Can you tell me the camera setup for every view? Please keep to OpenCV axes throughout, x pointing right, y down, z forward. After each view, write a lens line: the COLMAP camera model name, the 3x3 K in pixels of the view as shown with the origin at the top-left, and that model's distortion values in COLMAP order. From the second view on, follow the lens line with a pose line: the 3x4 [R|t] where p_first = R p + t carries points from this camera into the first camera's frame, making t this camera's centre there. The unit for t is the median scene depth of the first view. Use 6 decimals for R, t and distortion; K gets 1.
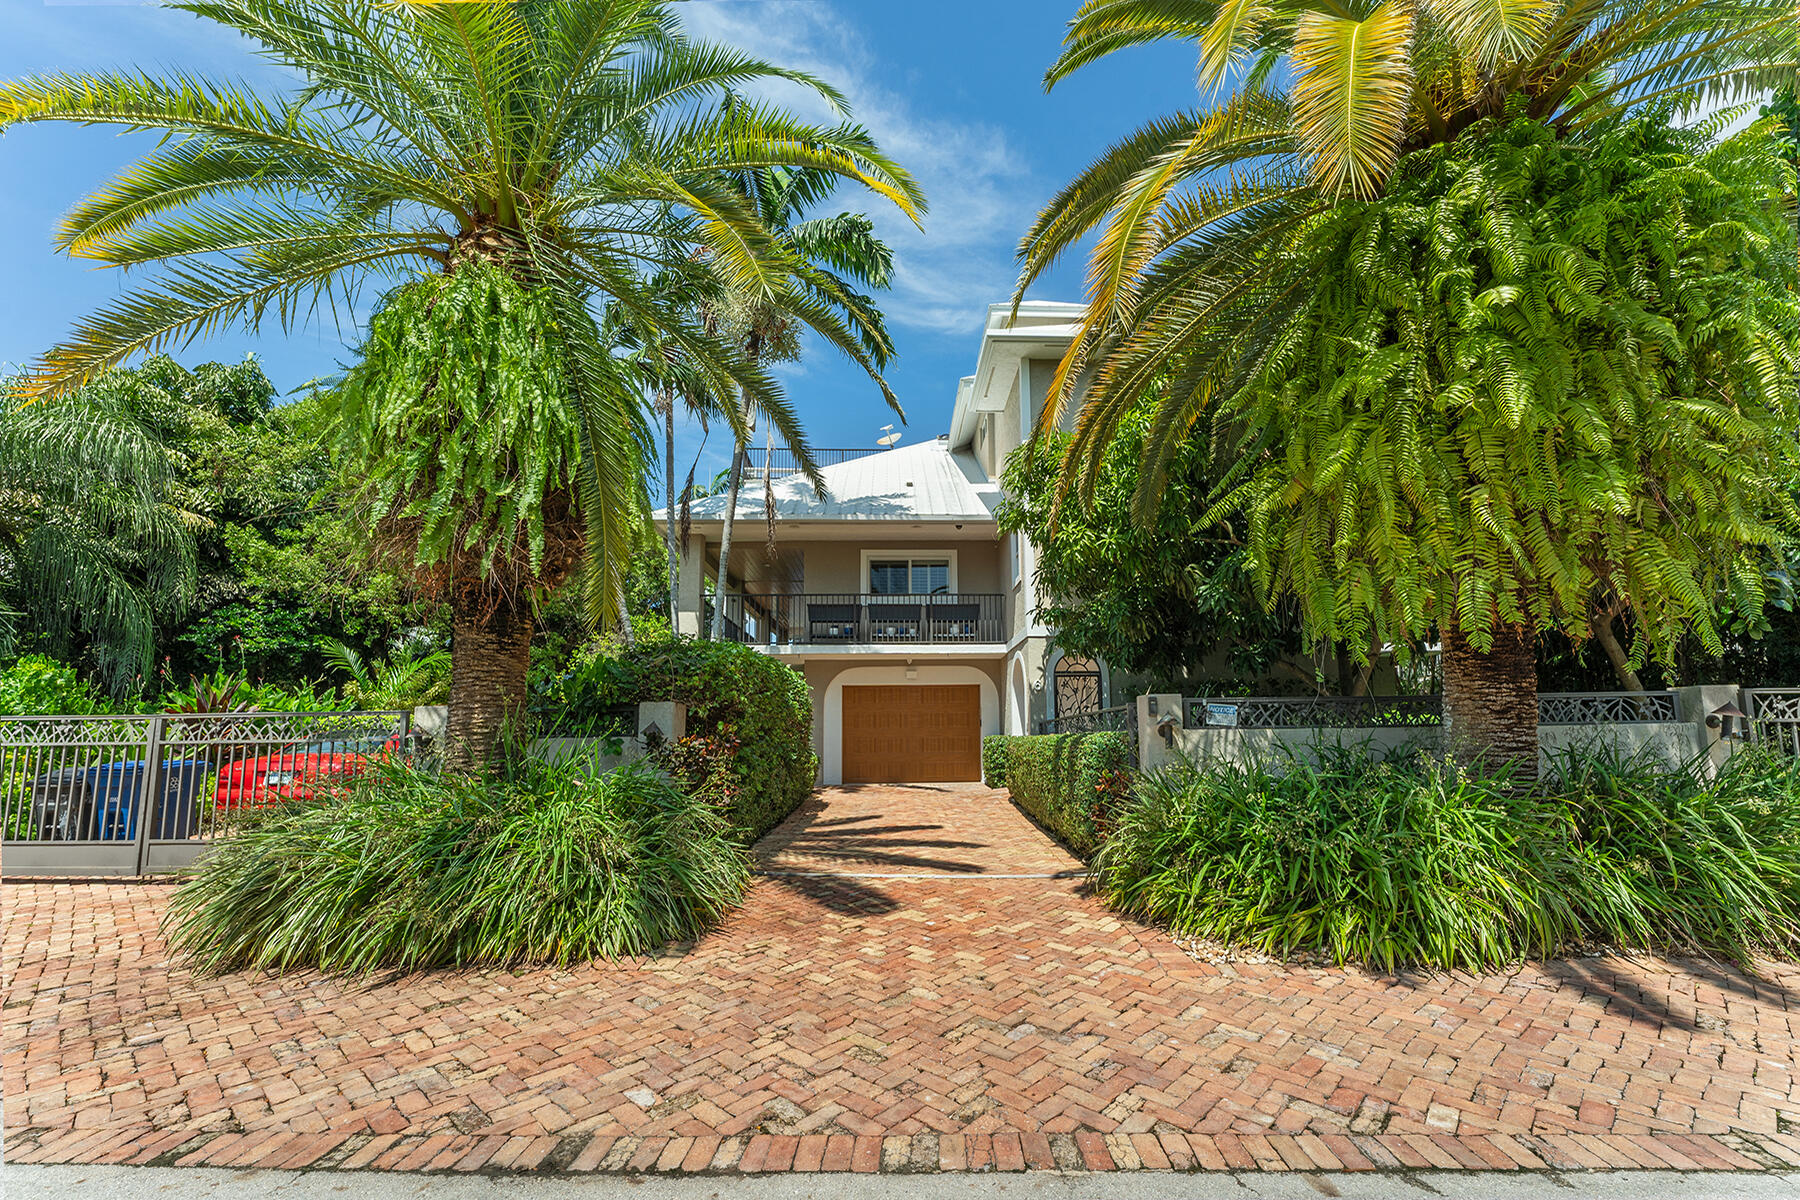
lens RADIAL K [[751.8, 0, 900.0], [0, 751.8, 600.0], [0, 0, 1]] dist [0.001074, -0.000158]
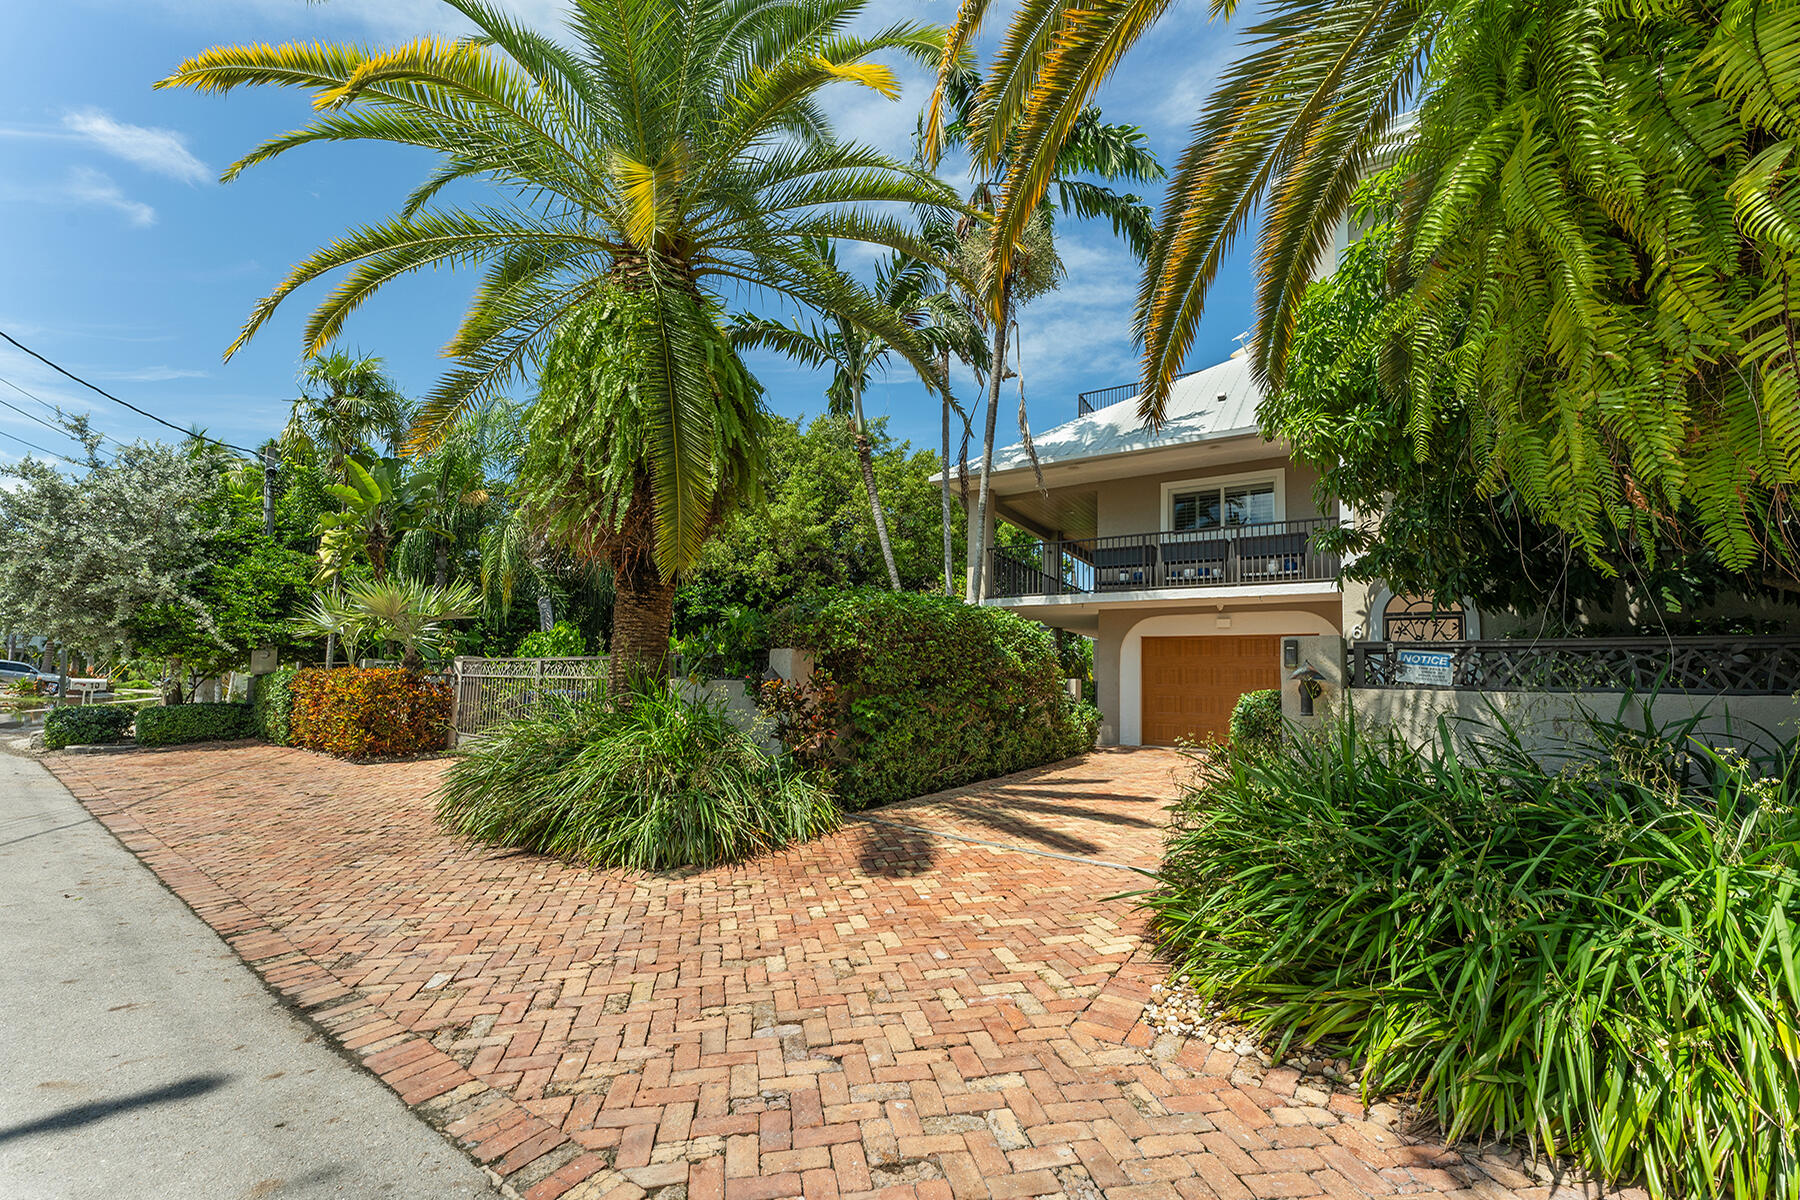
lens RADIAL K [[737.8, 0, 898.4], [0, 737.8, 589.2], [0, 0, 1]] dist [0.001628, 0.000147]
pose [[0.815560, -0.047728, -0.576700, 0.606113], [0.070943, 0.997322, 0.017786, 0.062564], [0.574307, -0.055418, 0.816762, 0.343054]]
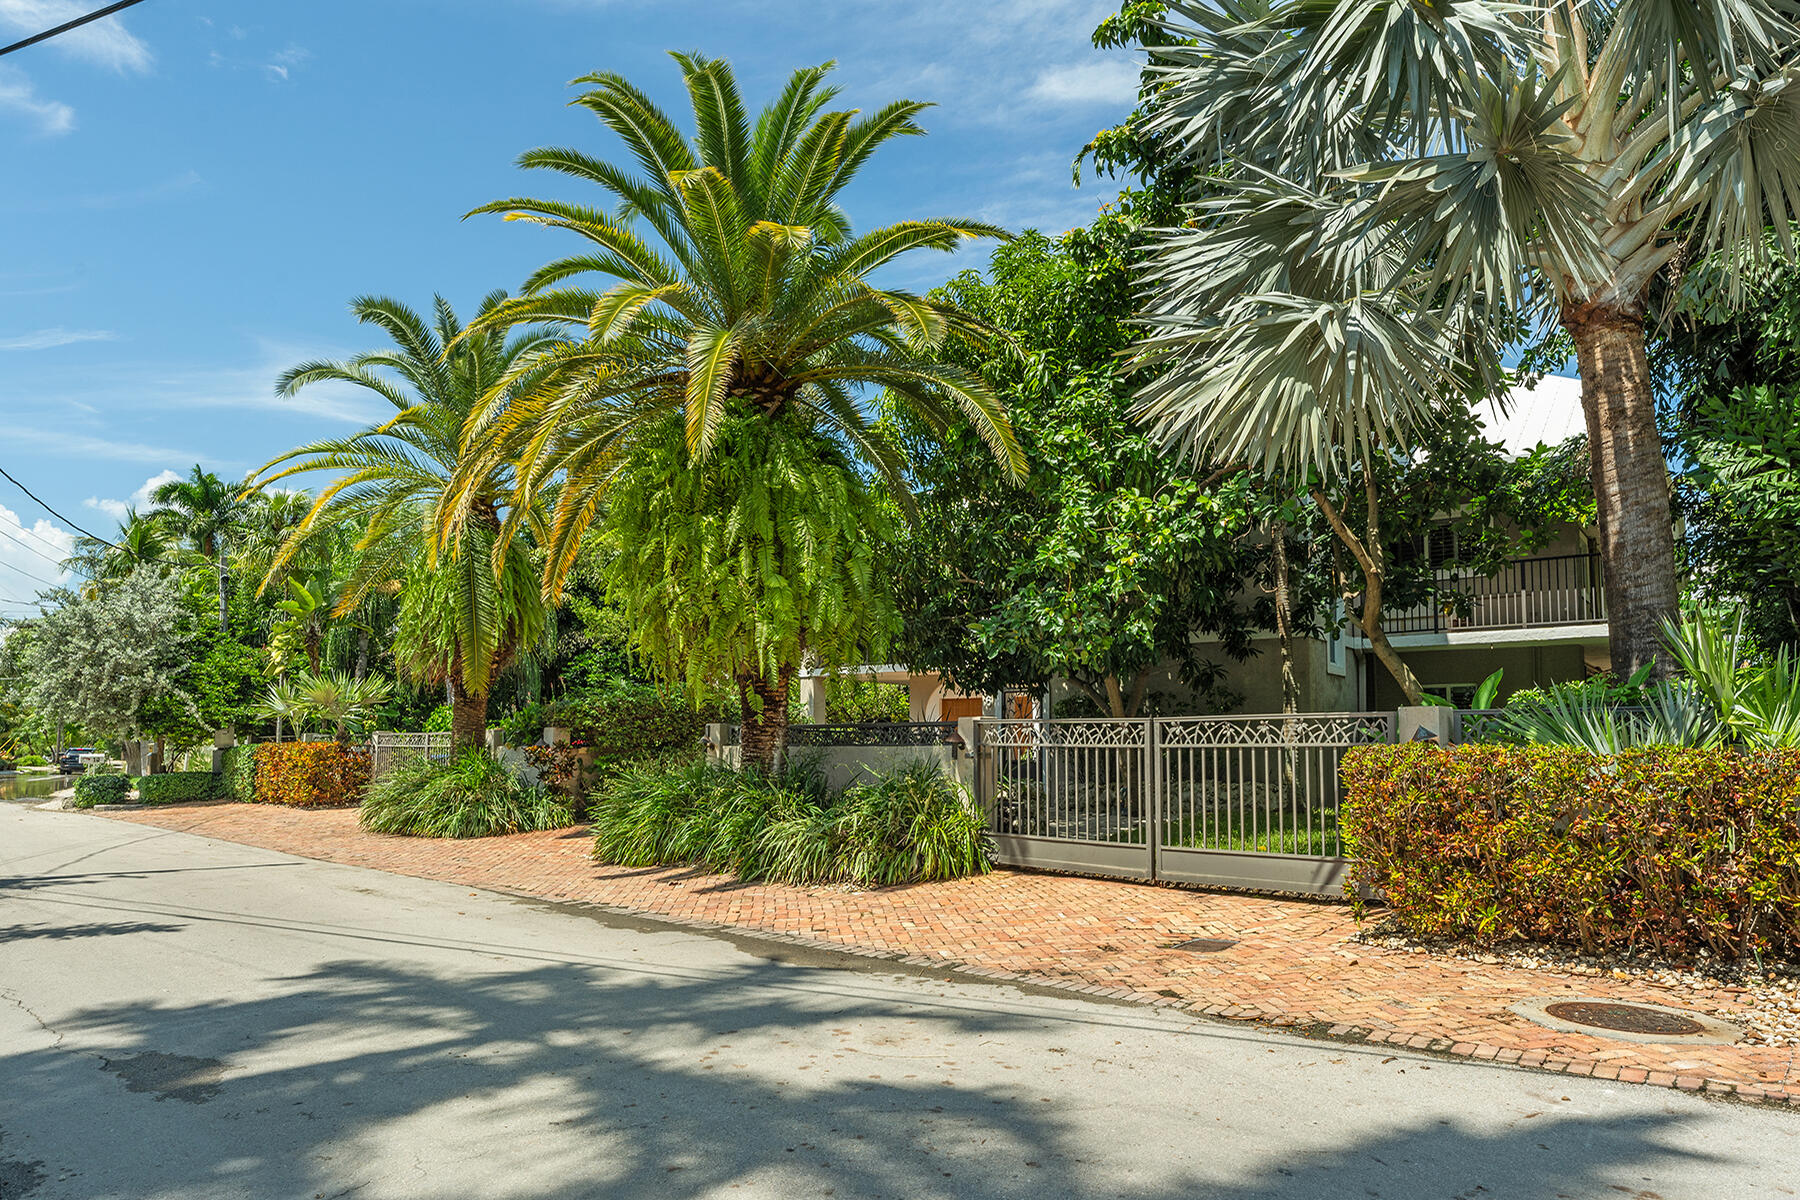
lens RADIAL K [[1040.8, 0, 900.0], [0, 1040.8, 600.0], [0, 0, 1]] dist [0.002707, 0.000971]
pose [[0.762424, -0.077599, -0.642408, 2.946454], [0.104990, 0.994463, 0.004479, -0.146304], [0.638503, -0.070862, 0.766350, -0.586536]]
